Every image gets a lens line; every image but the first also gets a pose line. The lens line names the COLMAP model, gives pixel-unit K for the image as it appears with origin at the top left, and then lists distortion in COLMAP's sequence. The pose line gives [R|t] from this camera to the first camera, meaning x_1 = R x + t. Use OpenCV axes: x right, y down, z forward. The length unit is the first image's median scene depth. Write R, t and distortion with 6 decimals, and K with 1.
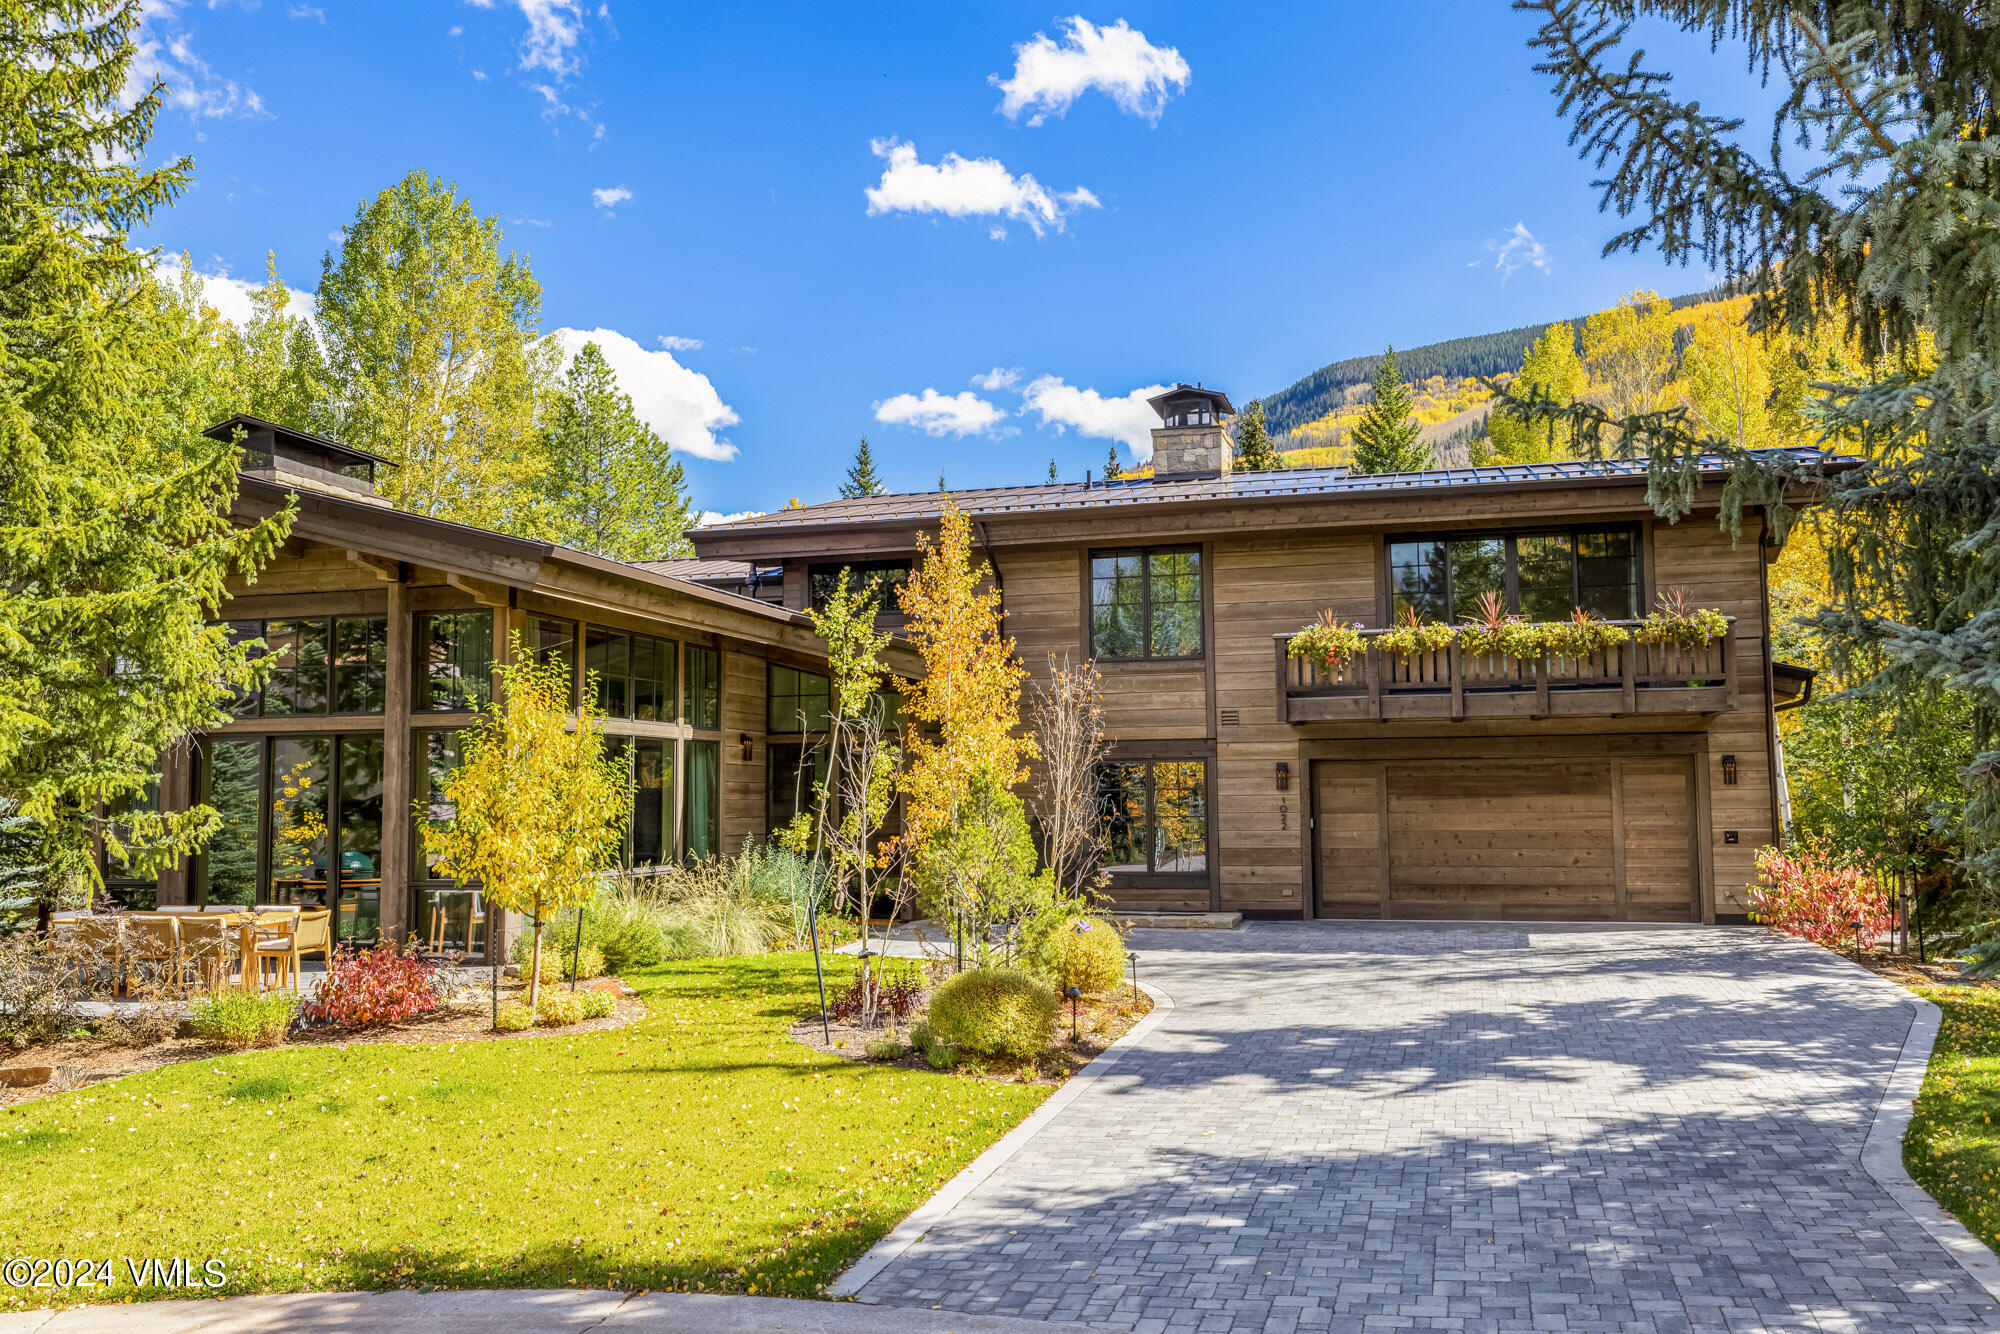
lens RADIAL K [[1659.9, 0, 1007.4], [0, 1659.9, 668.8], [0, 0, 1]] dist [0.006312, -0.002598]
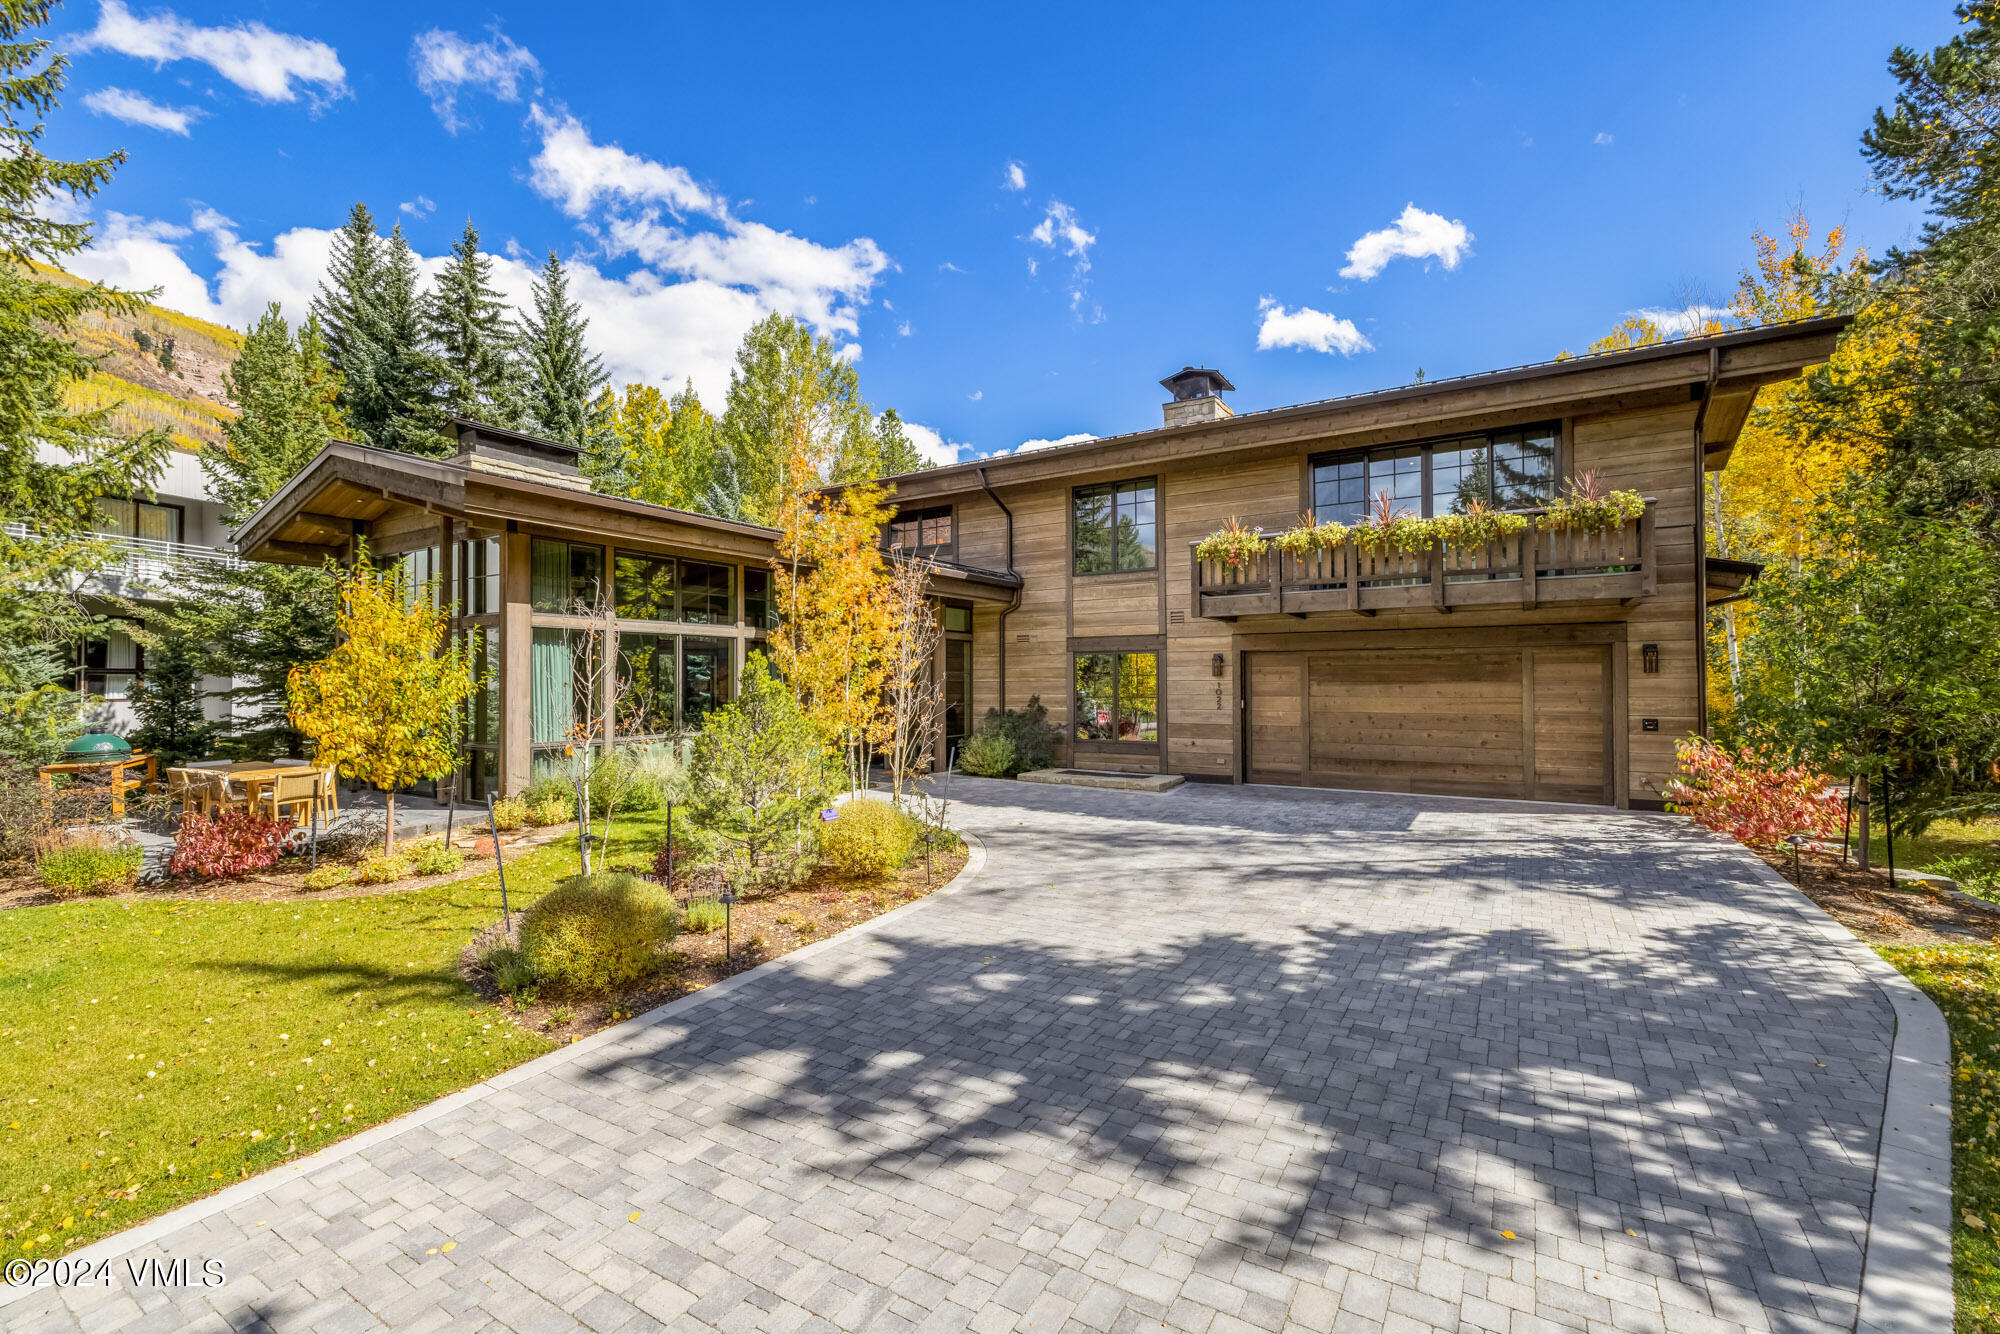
lens RADIAL K [[849.6, 0, 991.1], [0, 849.6, 668.6], [0, 0, 1]] dist [0.001449, -0.001336]
pose [[0.956485, 0.001044, -0.291780, 0.204101], [0.018331, 0.997803, 0.063660, 0.027210], [0.291205, -0.066238, 0.954365, 0.395120]]
